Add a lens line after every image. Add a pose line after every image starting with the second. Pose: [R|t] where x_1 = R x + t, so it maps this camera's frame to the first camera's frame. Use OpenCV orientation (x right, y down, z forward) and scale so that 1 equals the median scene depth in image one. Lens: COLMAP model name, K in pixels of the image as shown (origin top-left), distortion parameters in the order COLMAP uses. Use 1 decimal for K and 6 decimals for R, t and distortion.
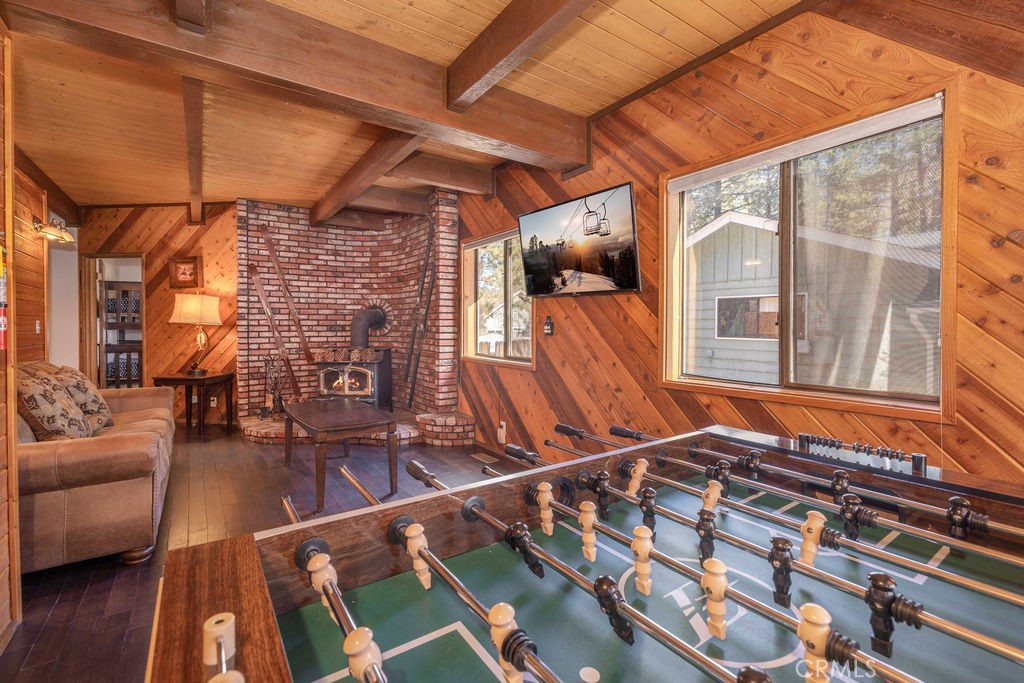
lens RADIAL K [[445.8, 0, 509.4], [0, 445.8, 331.1], [0, 0, 1]] dist [-0.001713, -0.000665]
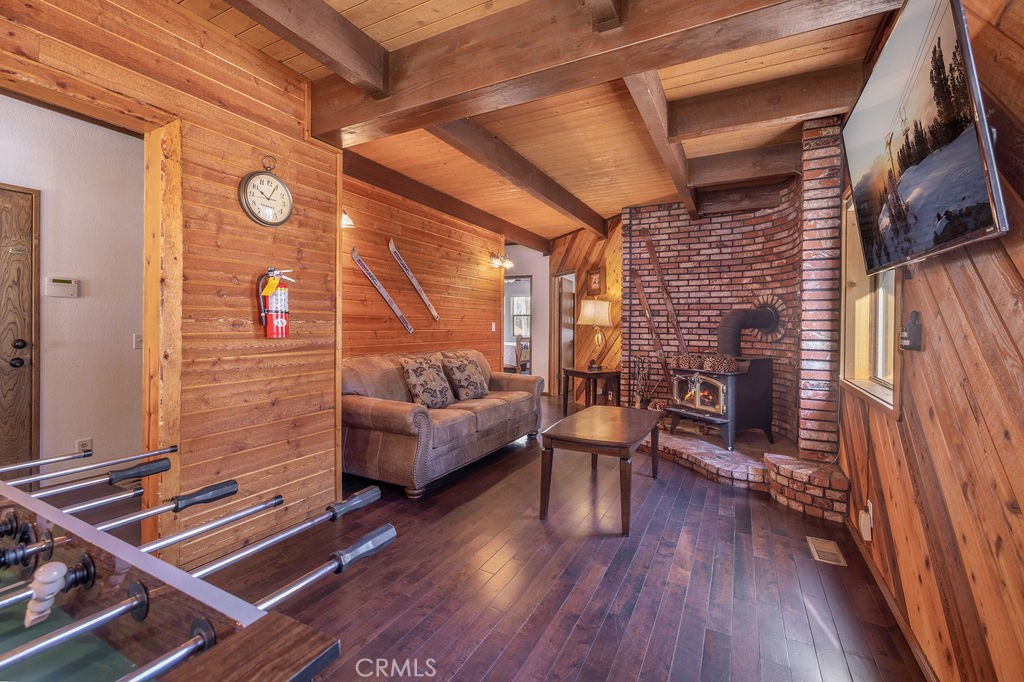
lens RADIAL K [[445.8, 0, 509.4], [0, 445.8, 330.6], [0, 0, 1]] dist [-0.001713, -0.000665]
pose [[0.453504, 0.014341, -0.891139, 0.213863], [-0.021464, 0.999756, 0.005166, -0.003990], [0.890996, 0.016785, 0.453701, 0.261299]]
